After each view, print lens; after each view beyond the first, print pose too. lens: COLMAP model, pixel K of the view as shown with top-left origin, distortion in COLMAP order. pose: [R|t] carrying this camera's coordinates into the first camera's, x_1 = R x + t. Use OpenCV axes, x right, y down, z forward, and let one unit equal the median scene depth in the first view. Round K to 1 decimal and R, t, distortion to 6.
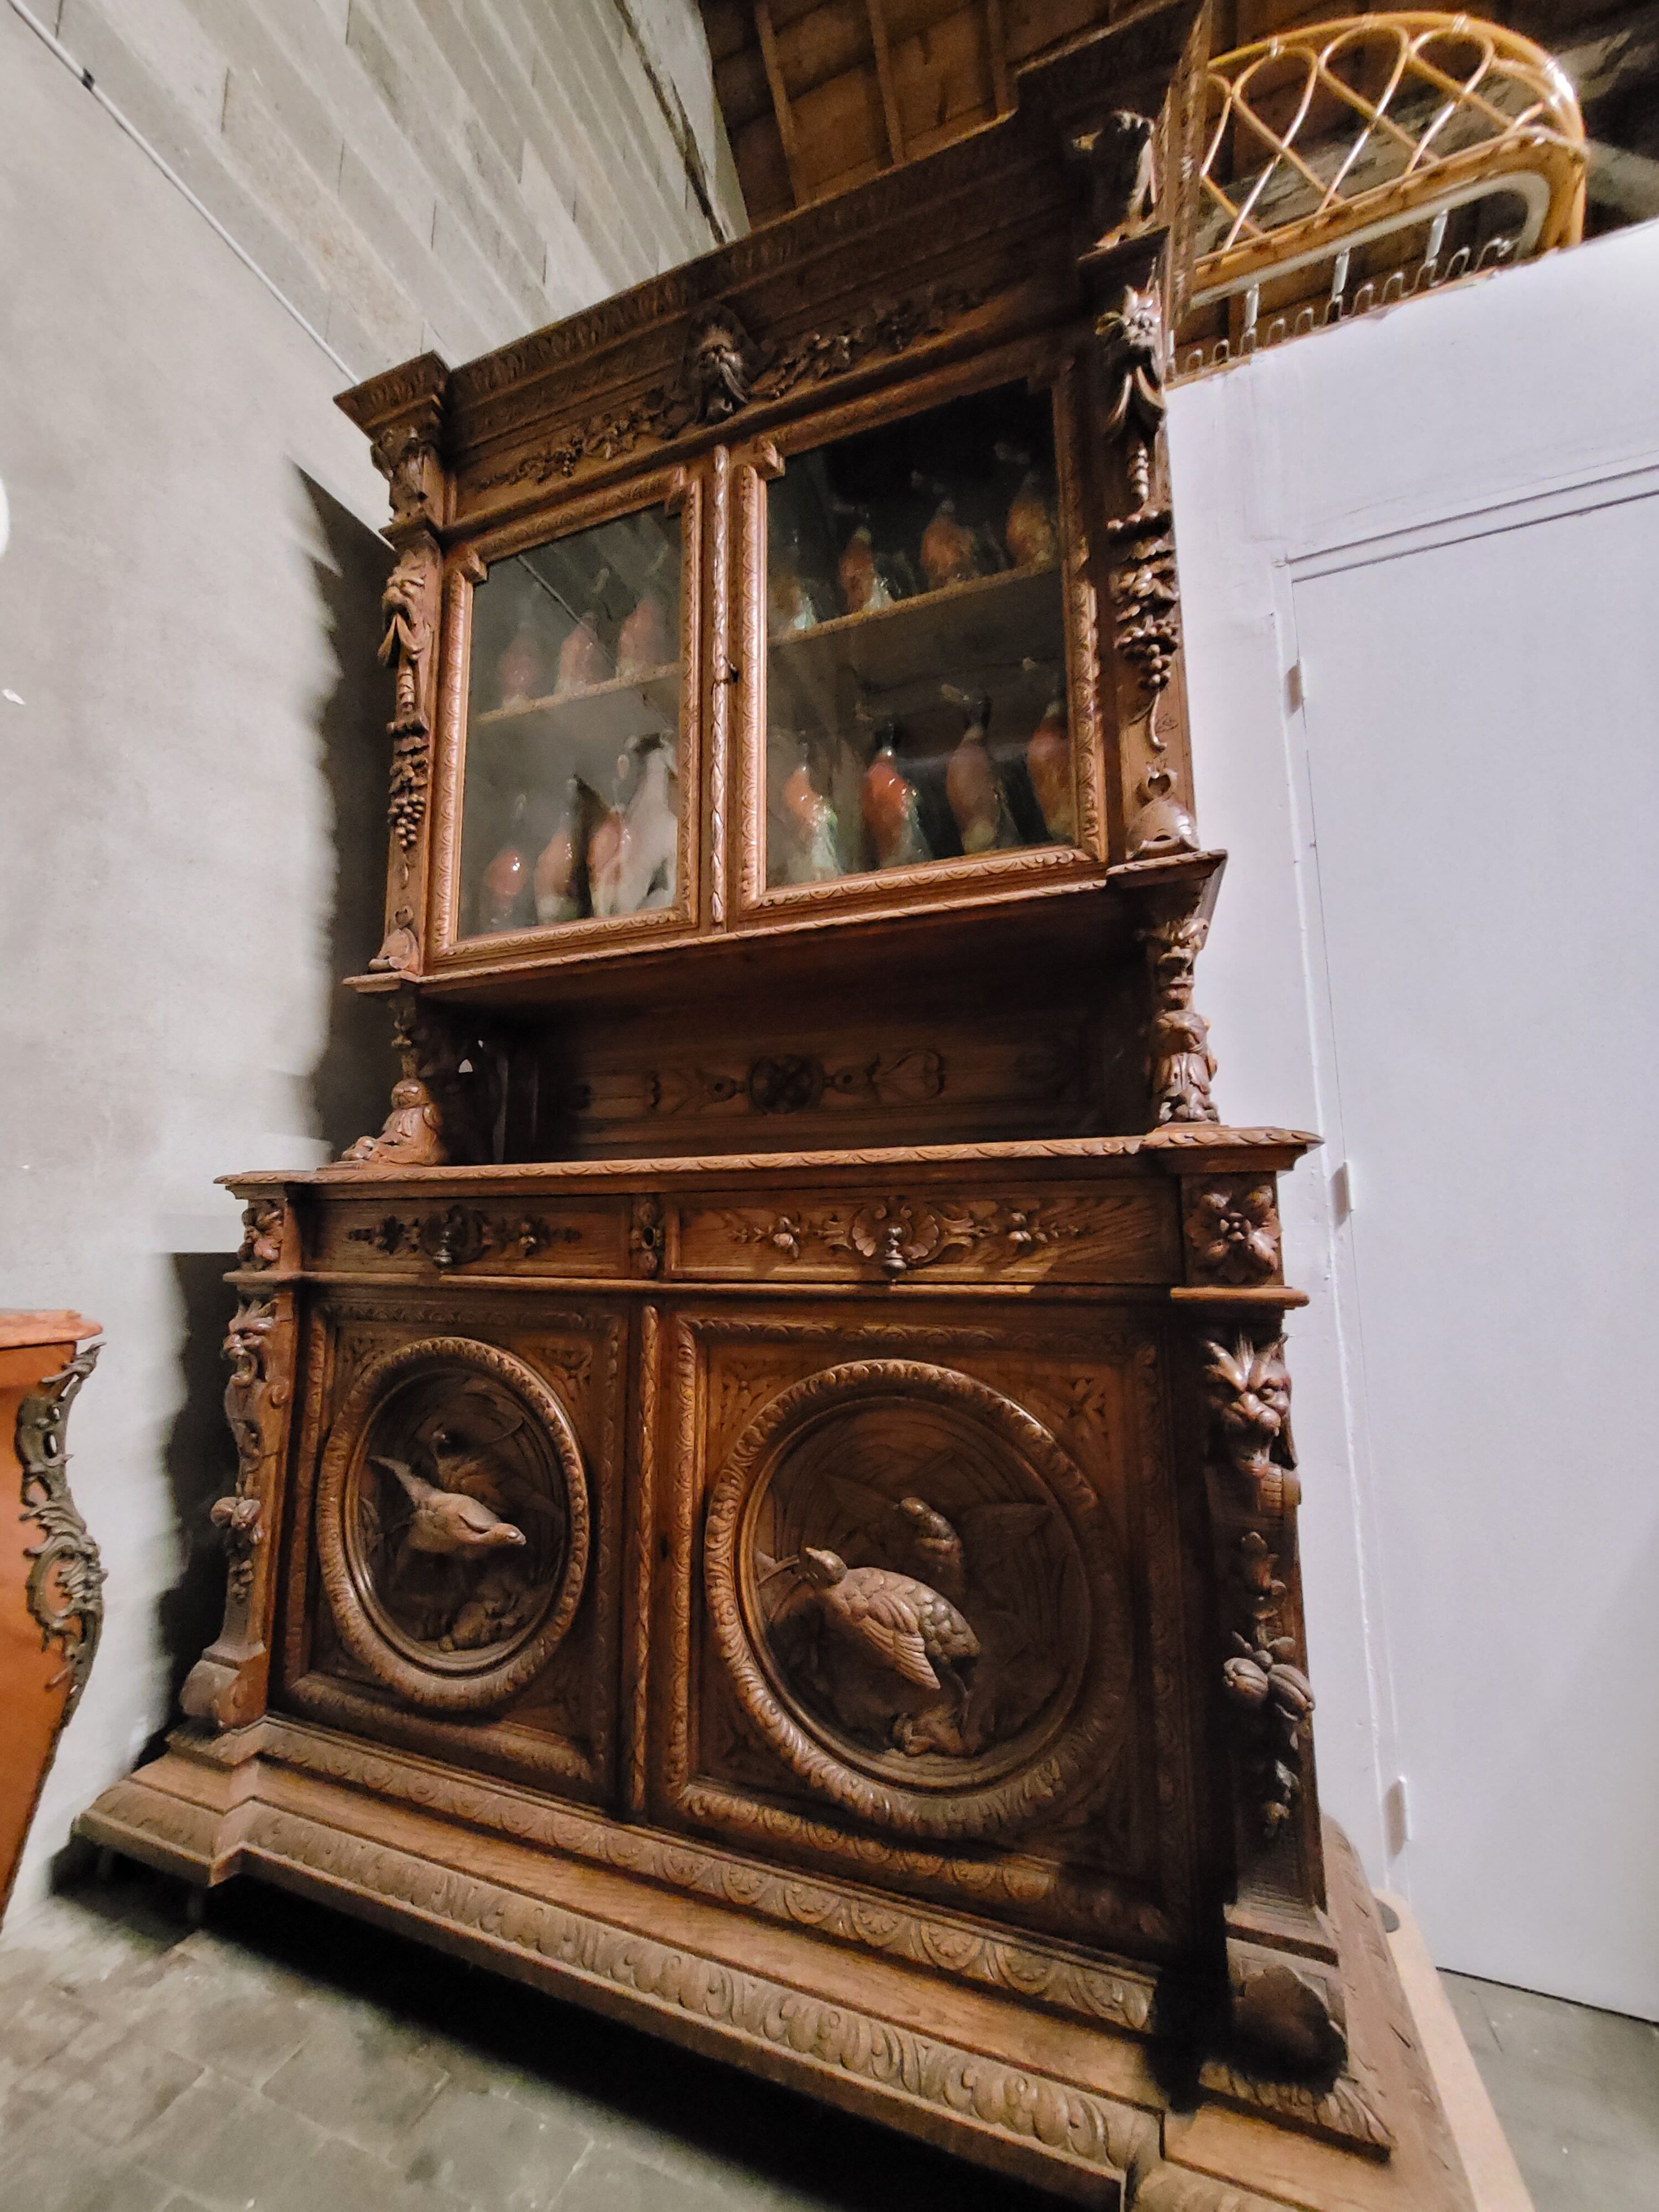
lens RADIAL K [[861.1, 0, 784.9], [0, 861.1, 1118.4], [0, 0, 1]] dist [-0.002705, -0.000189]
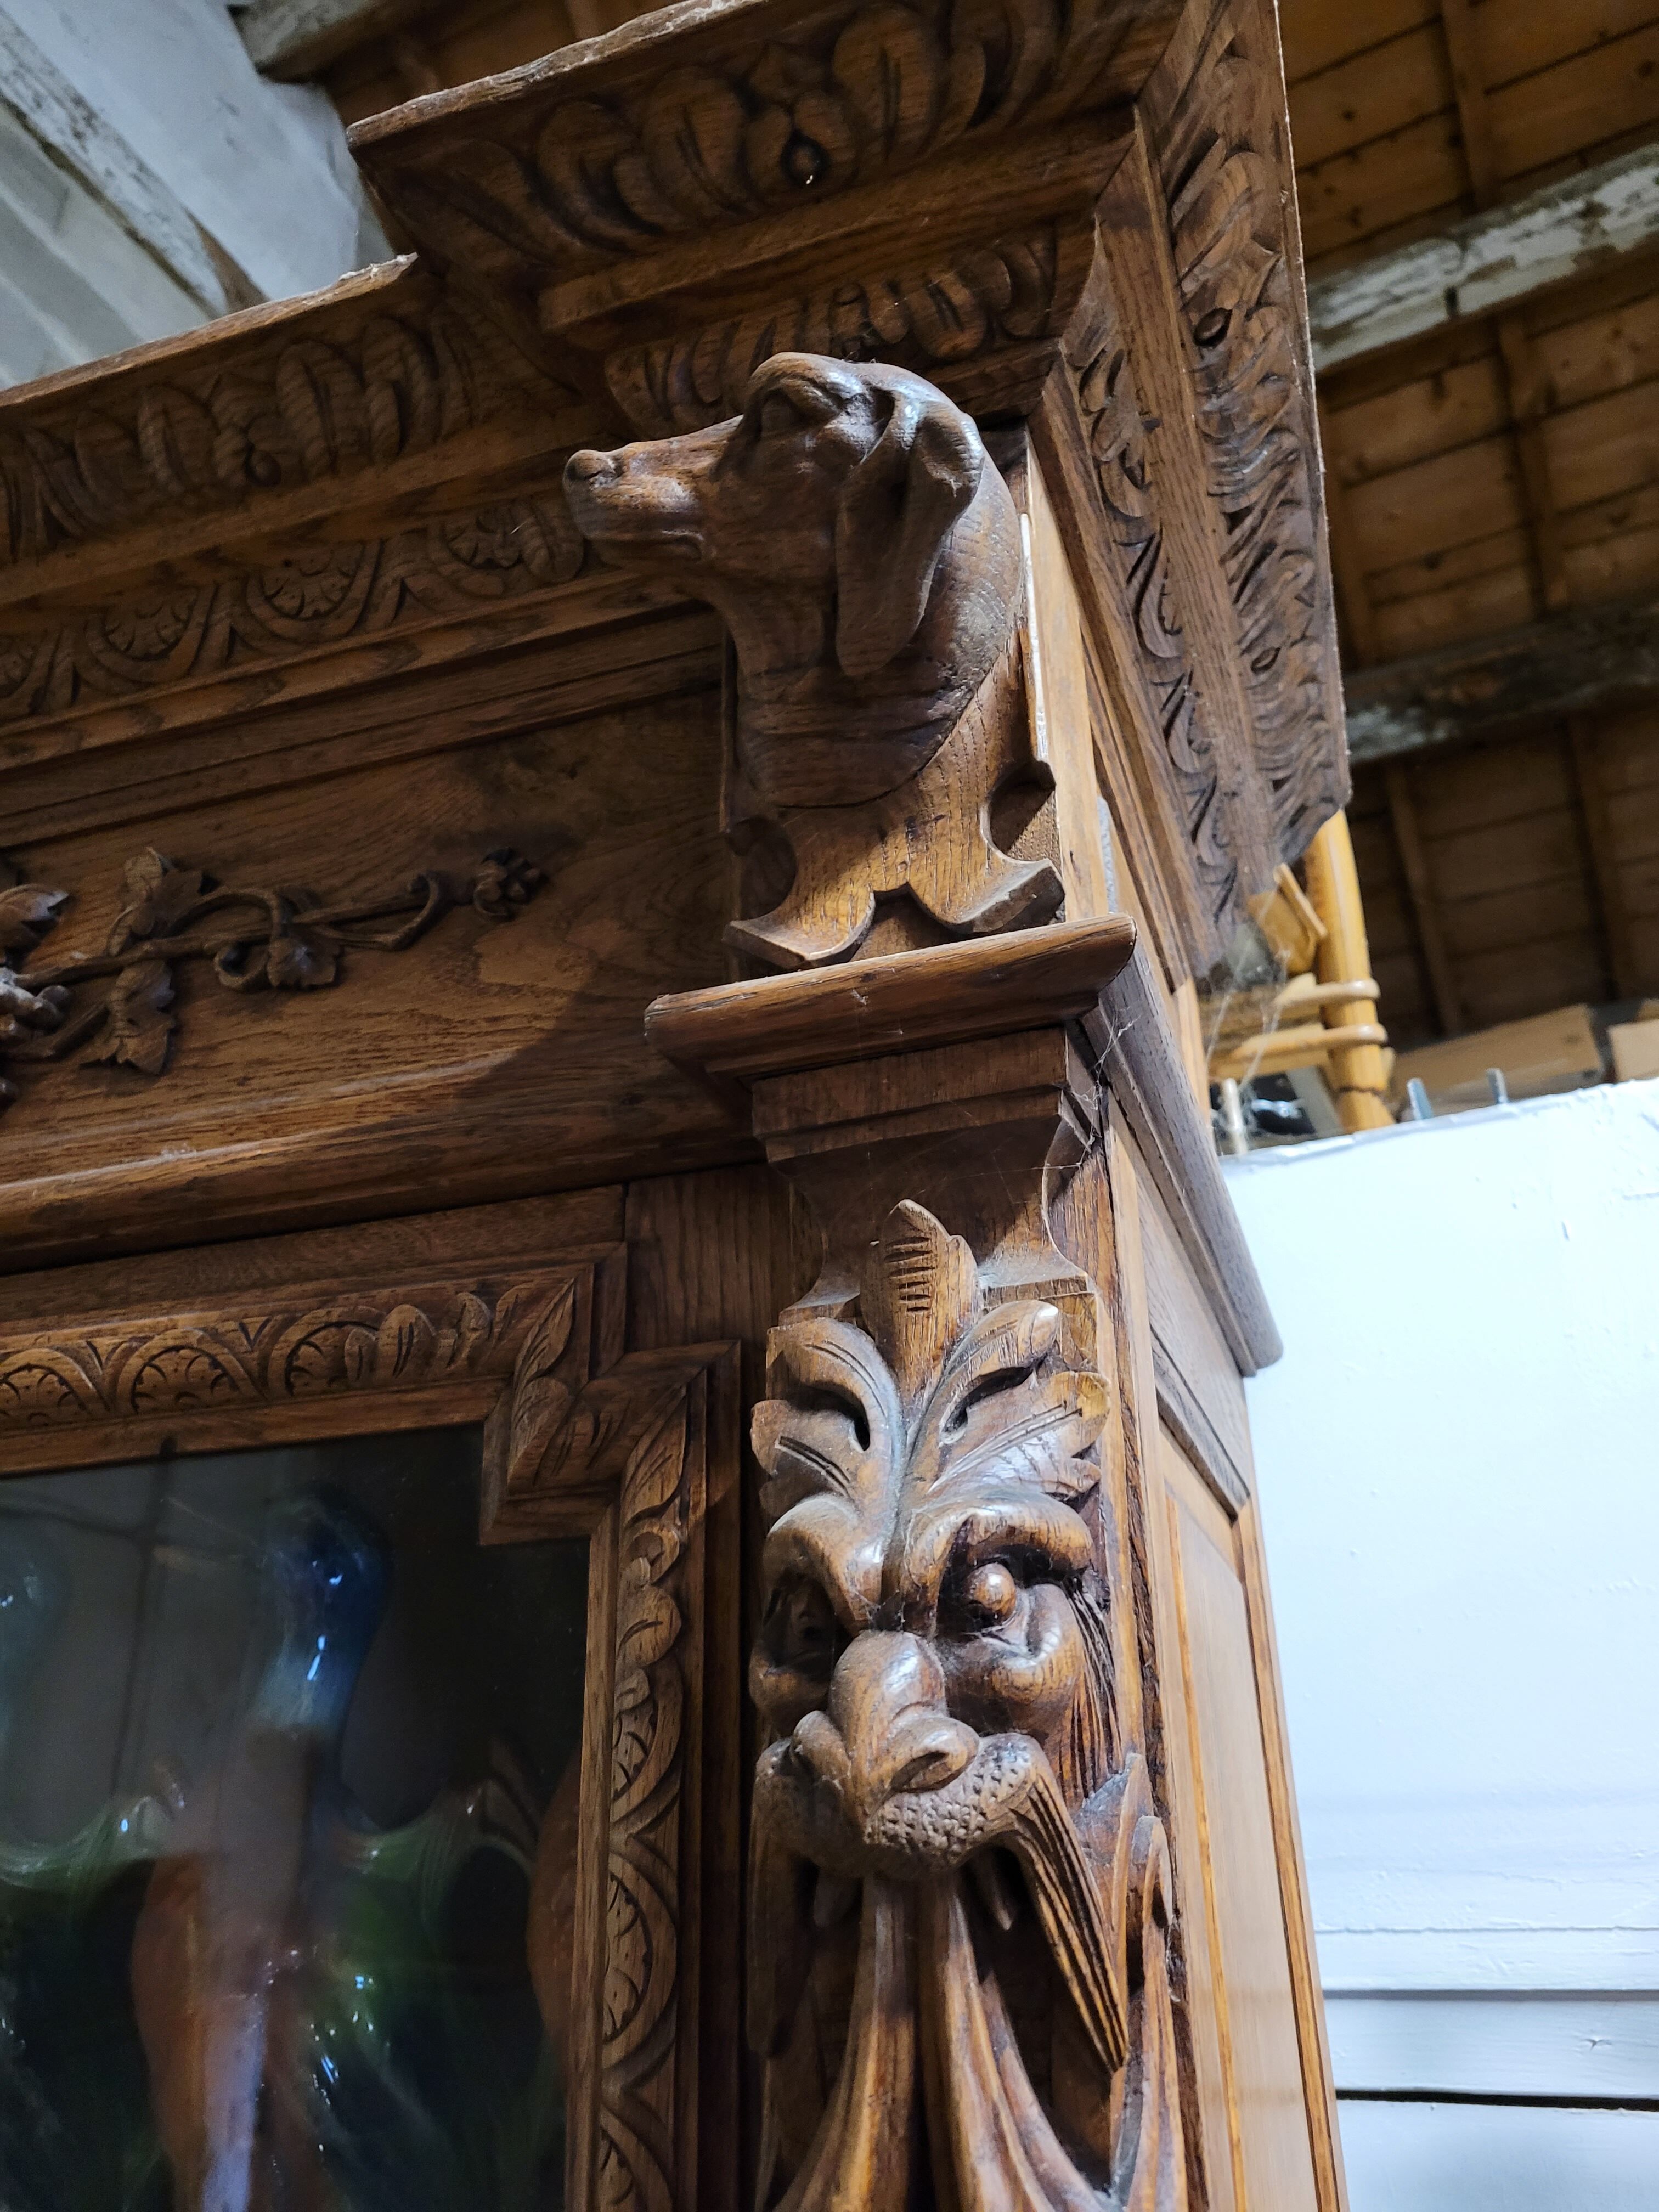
lens RADIAL K [[1656.6, 0, 874.2], [0, 1656.6, 1130.9], [0, 0, 1]] dist [0.056442, -0.035688]
pose [[0.997852, -0.003121, 0.065433, 0.378742], [0.020342, 0.964246, -0.264228, -0.919932], [-0.062269, 0.264992, 0.962238, 0.704338]]
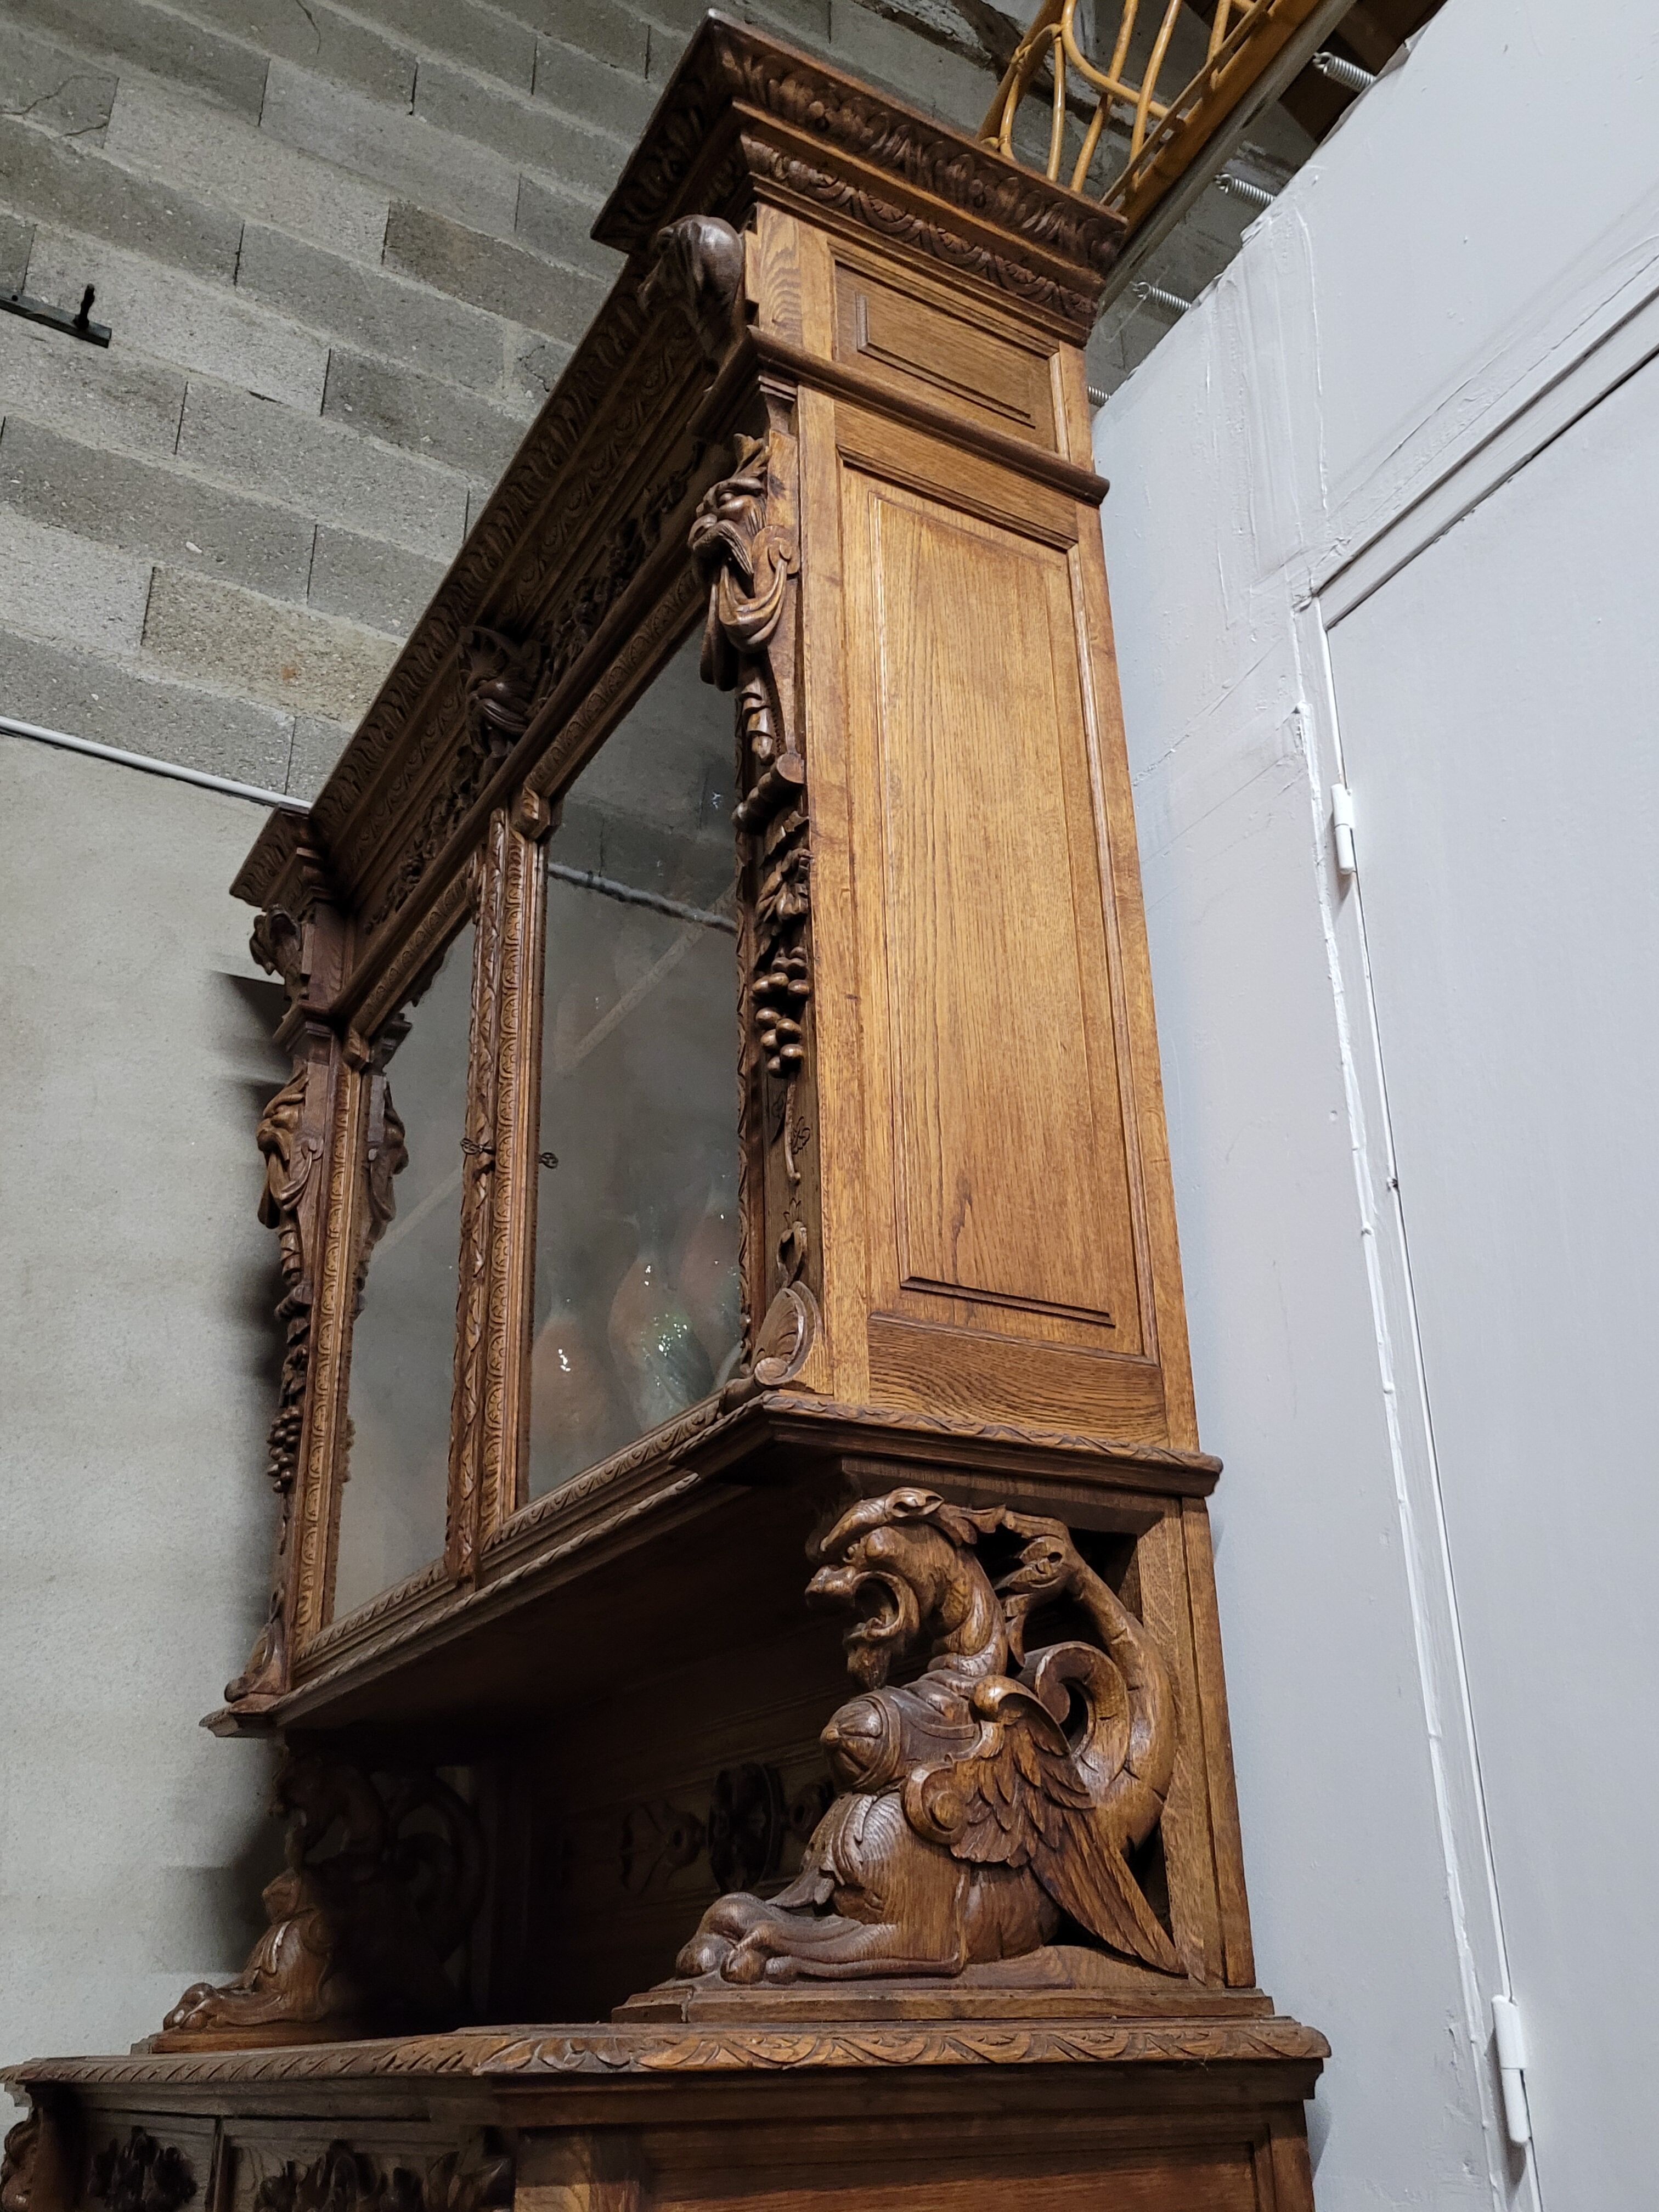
lens RADIAL K [[1968.7, 0, 835.2], [0, 1968.7, 1134.0], [0, 0, 1]] dist [0.057565, -0.044364]
pose [[0.778495, -0.277456, -0.562995, 1.118503], [0.111771, 0.943935, -0.310636, -0.076528], [0.617618, 0.178901, 0.765860, 0.076500]]
